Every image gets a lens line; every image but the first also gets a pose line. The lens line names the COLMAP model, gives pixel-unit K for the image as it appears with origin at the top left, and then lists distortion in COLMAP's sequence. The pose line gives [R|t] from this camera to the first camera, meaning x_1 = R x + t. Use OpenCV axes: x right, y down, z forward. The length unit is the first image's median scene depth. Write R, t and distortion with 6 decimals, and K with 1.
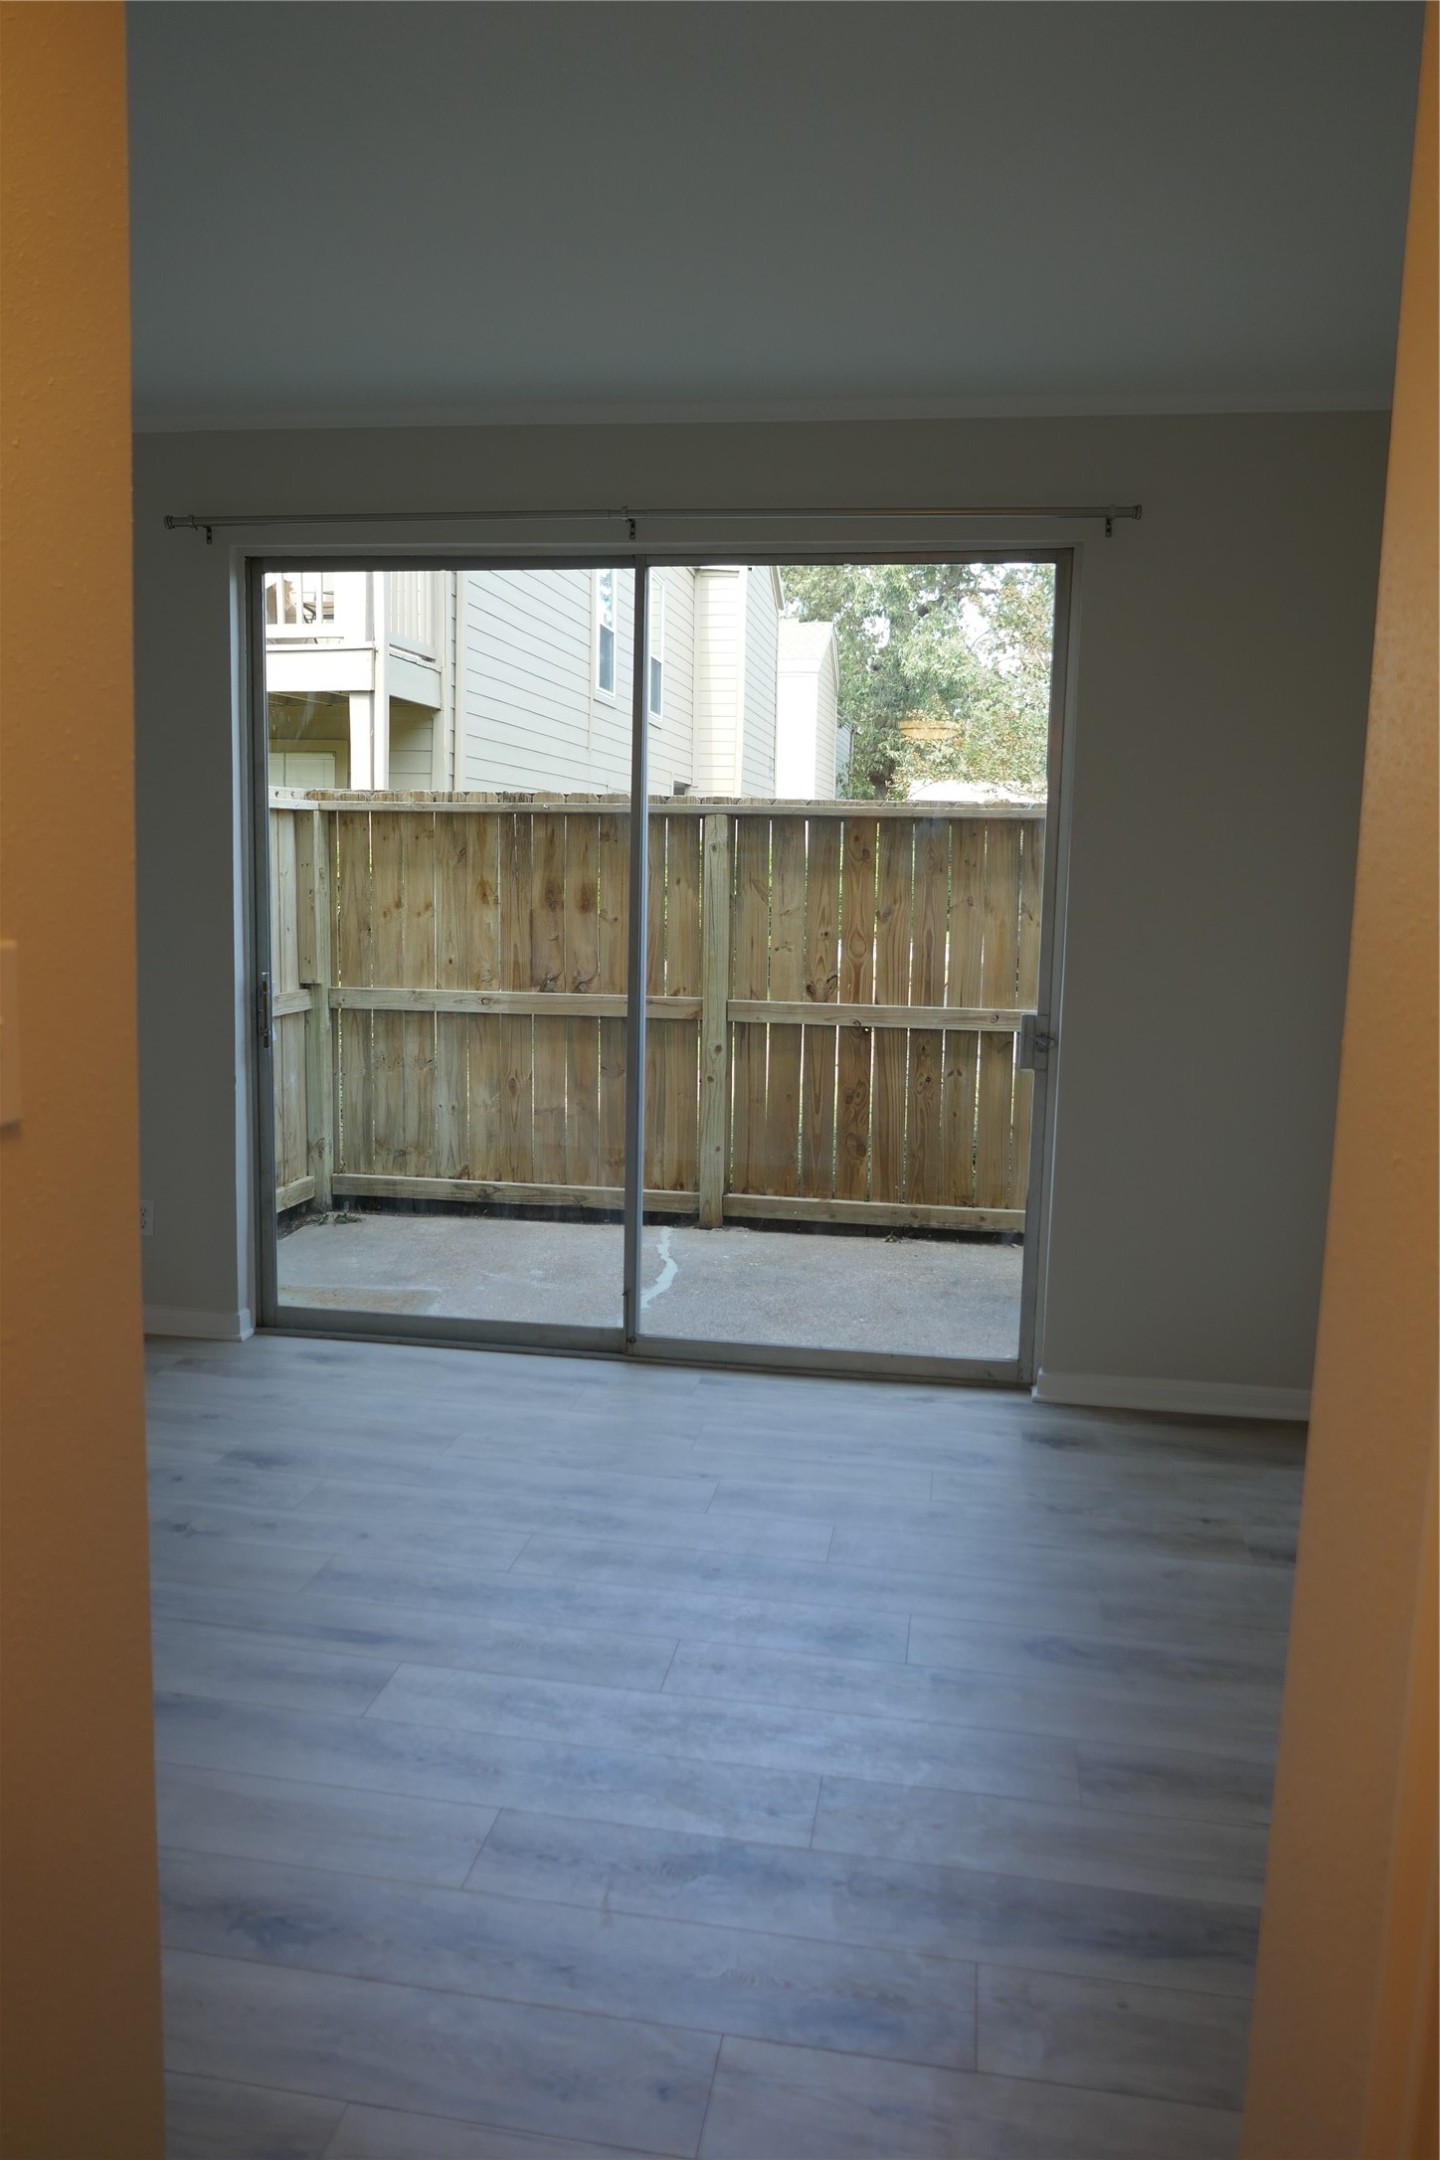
lens RADIAL K [[1540.9, 0, 720.0], [0, 1540.9, 1080.0], [0, 0, 1]] dist [-0.029753, 0.008426]
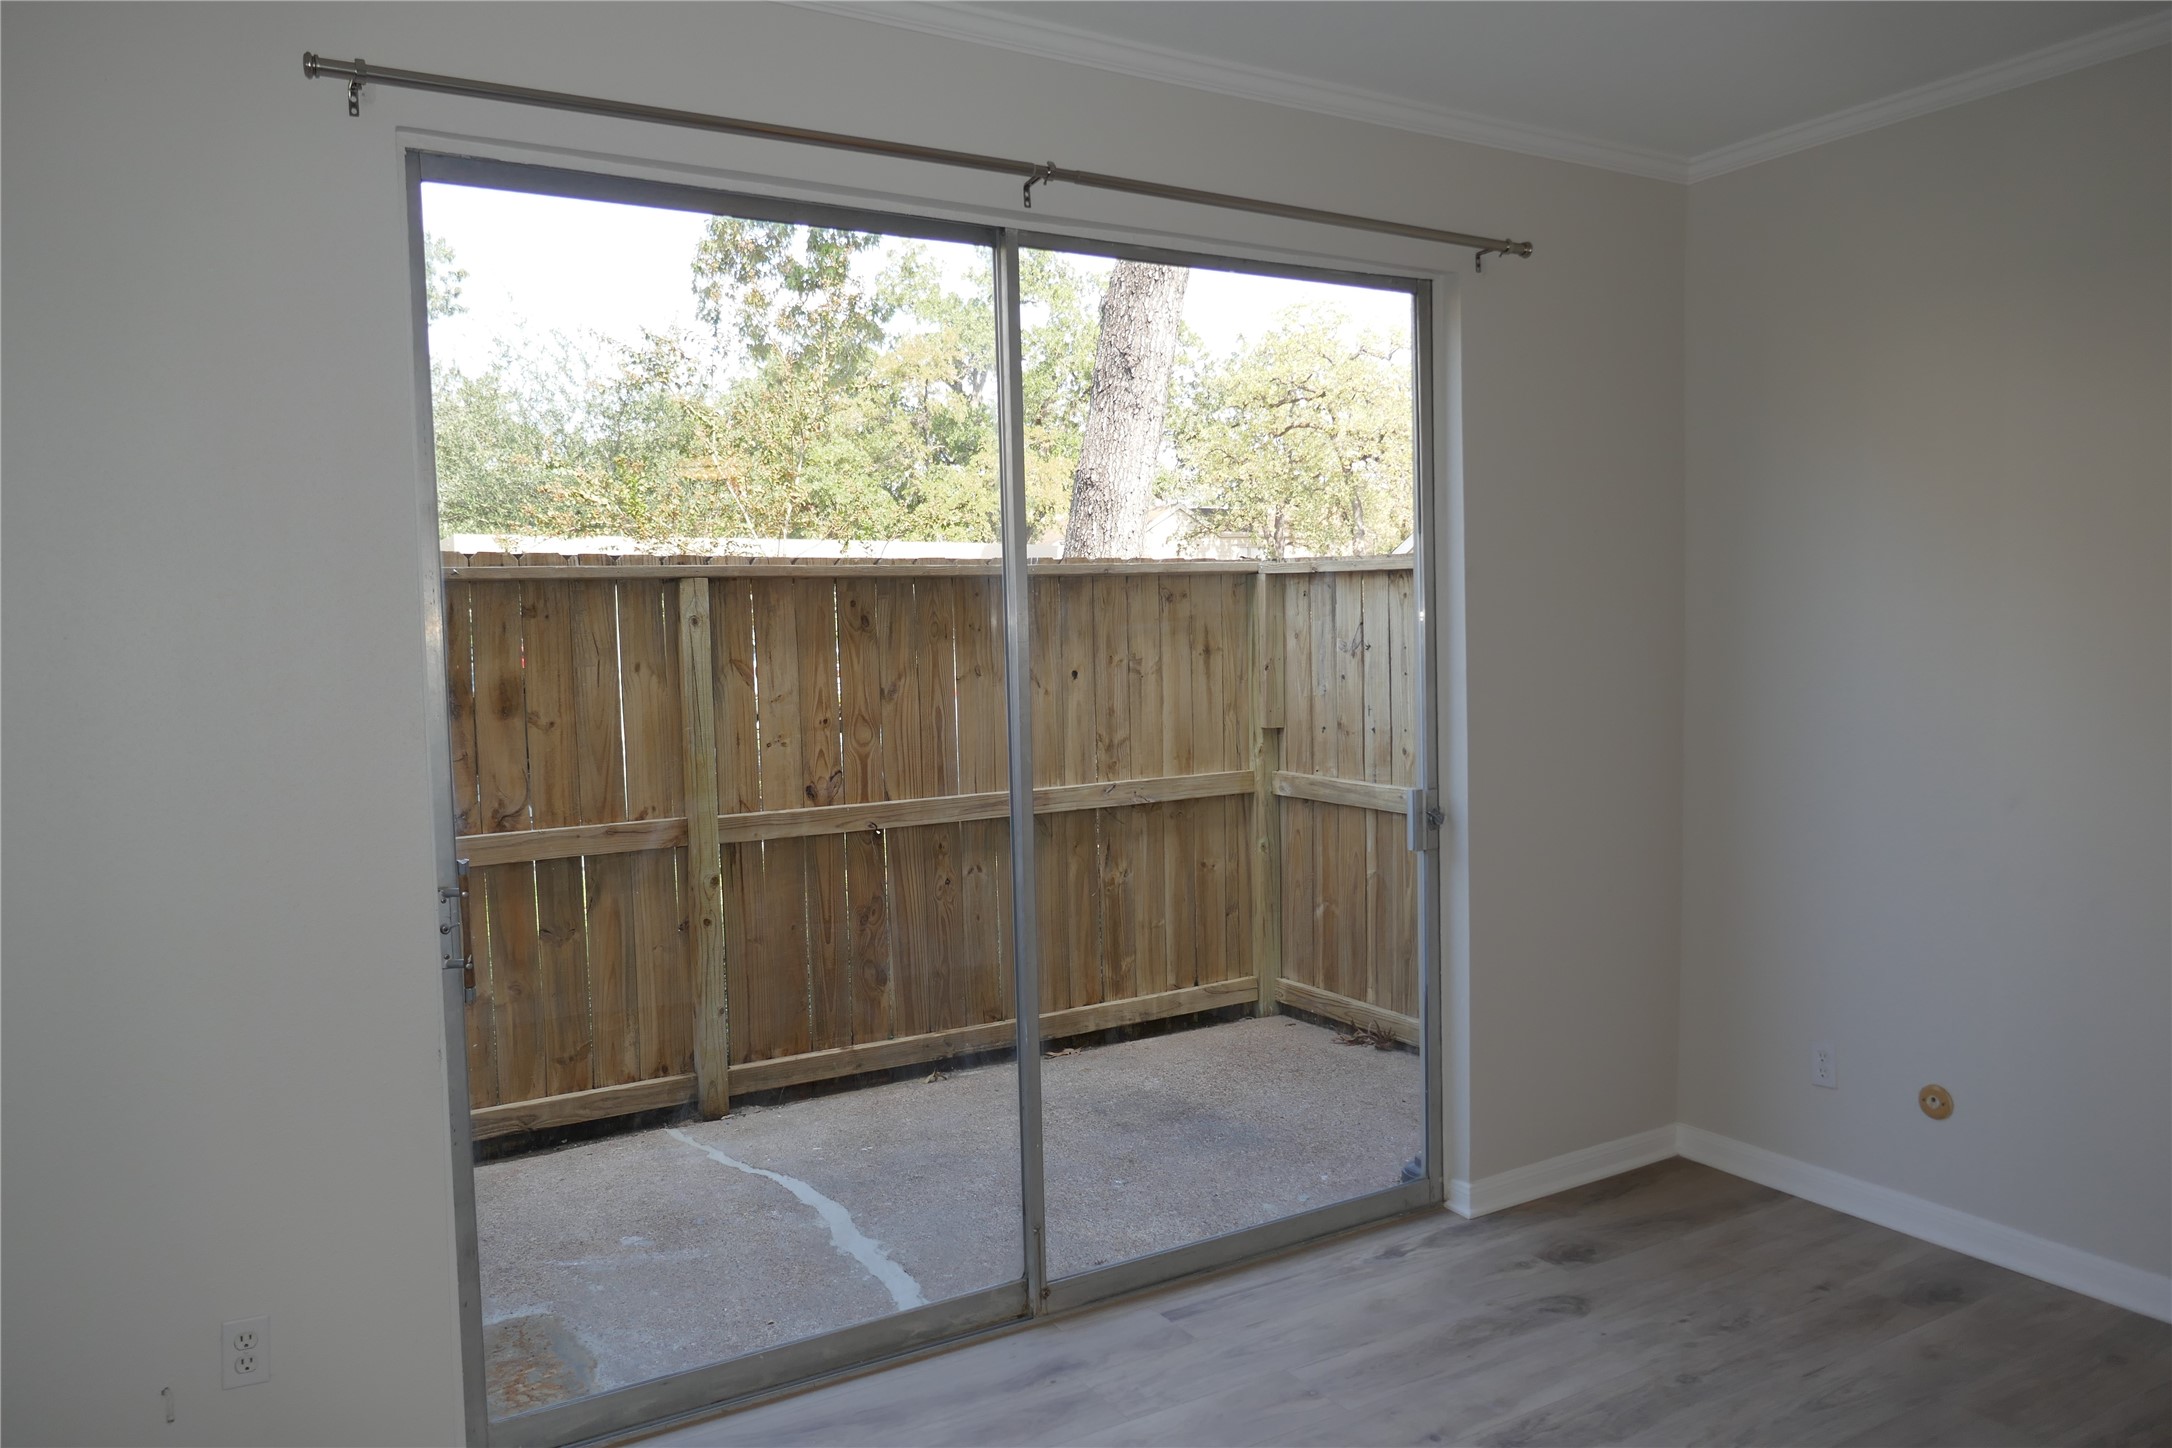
lens RADIAL K [[1549.5, 0, 1086.0], [0, 1549.5, 724.0], [0, 0, 1]] dist [-0.029753, 0.008426]
pose [[0.762795, -0.079214, 0.641770, -0.348130], [0.126413, 0.991586, -0.027860, -0.053036], [-0.634164, 0.102379, 0.766391, 0.286509]]
